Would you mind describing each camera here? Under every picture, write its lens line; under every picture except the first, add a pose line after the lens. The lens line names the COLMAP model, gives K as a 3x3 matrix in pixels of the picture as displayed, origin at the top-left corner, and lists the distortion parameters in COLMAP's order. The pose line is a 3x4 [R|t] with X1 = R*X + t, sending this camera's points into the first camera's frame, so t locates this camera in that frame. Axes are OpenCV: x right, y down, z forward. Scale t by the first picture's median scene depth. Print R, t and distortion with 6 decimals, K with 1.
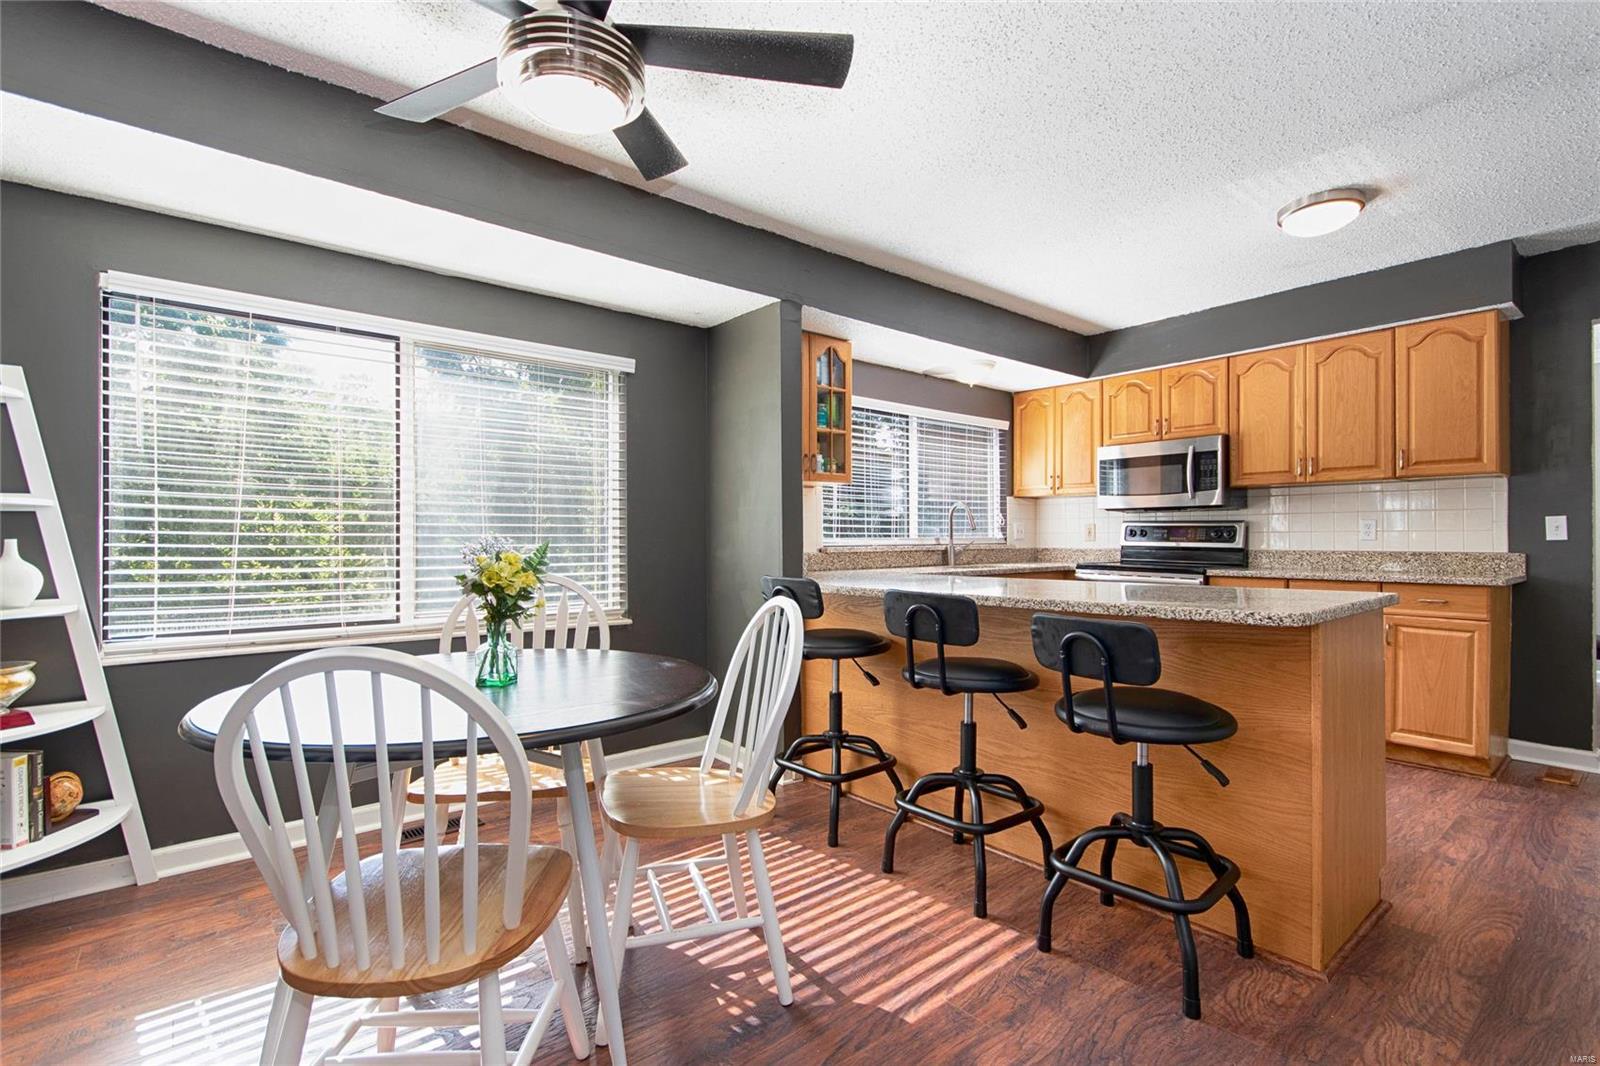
lens RADIAL K [[739.4, 0, 793.5], [0, 739.4, 540.0], [0, 0, 1]] dist [-0.001694, 0.000010]
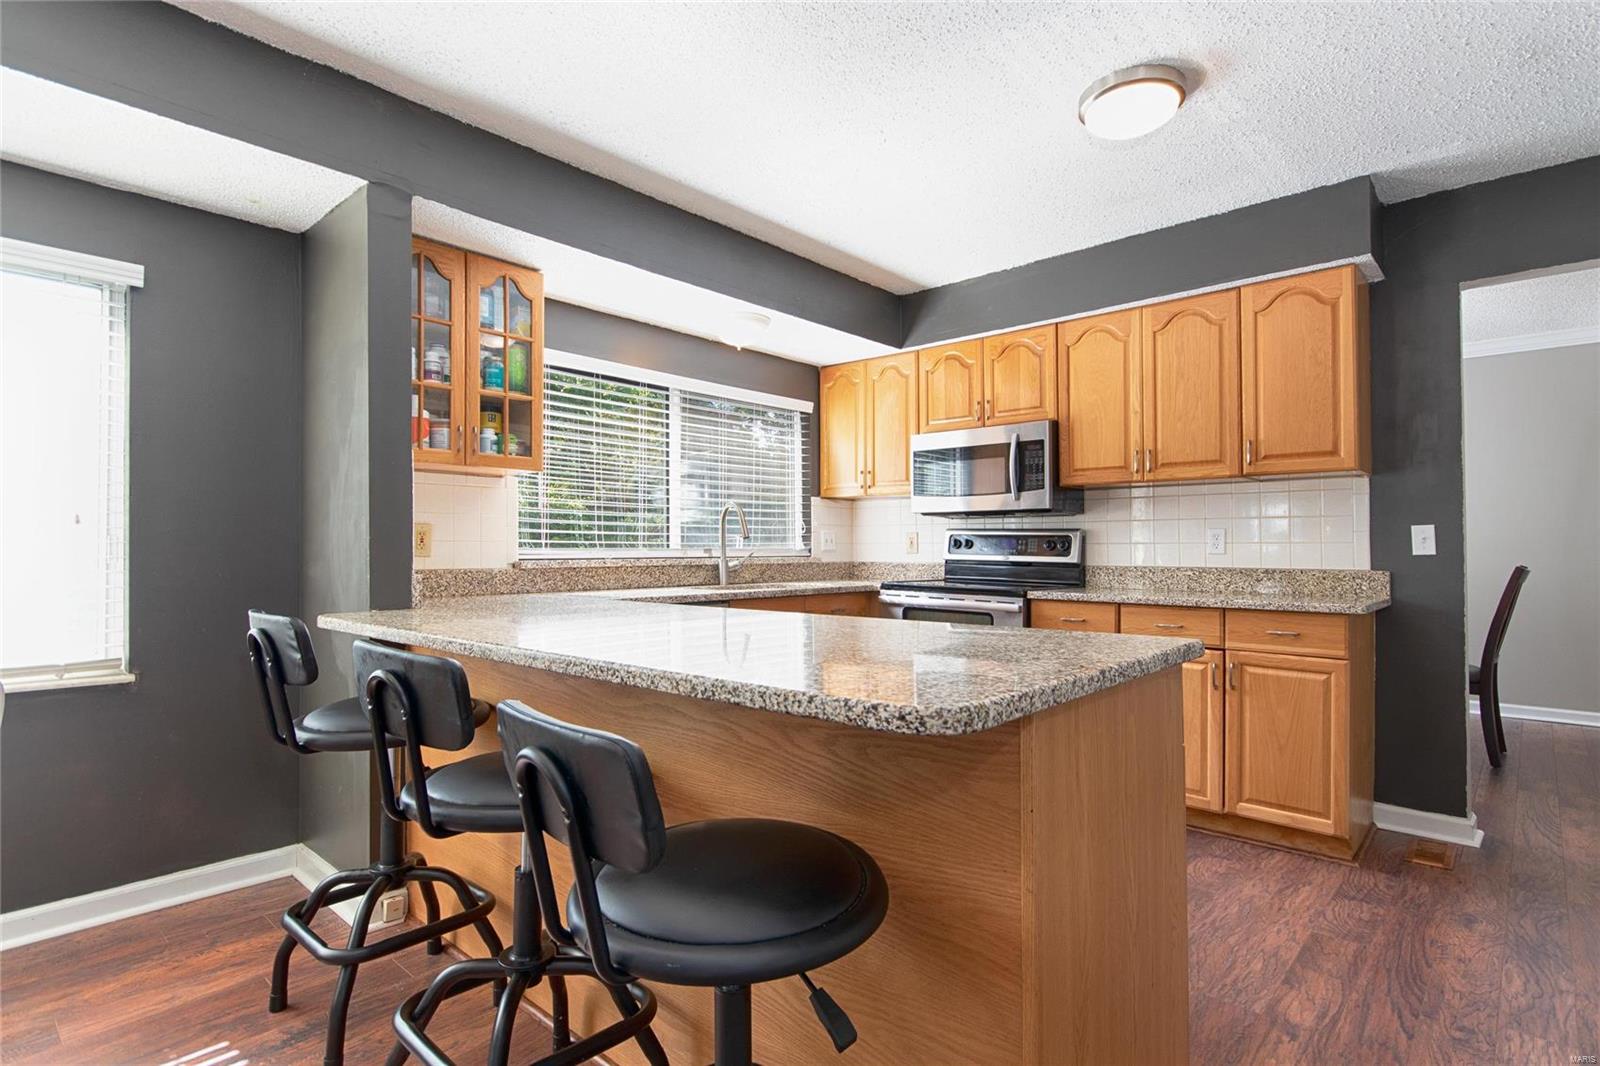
lens RADIAL K [[818.7, 0, 787.0], [0, 818.7, 533.1], [0, 0, 1]] dist [0.001691, 0.000149]
pose [[0.989967, 0.007107, 0.141122, 0.207383], [-0.004118, 0.999761, -0.021463, -0.001533], [-0.141241, 0.020666, 0.989760, 0.200329]]
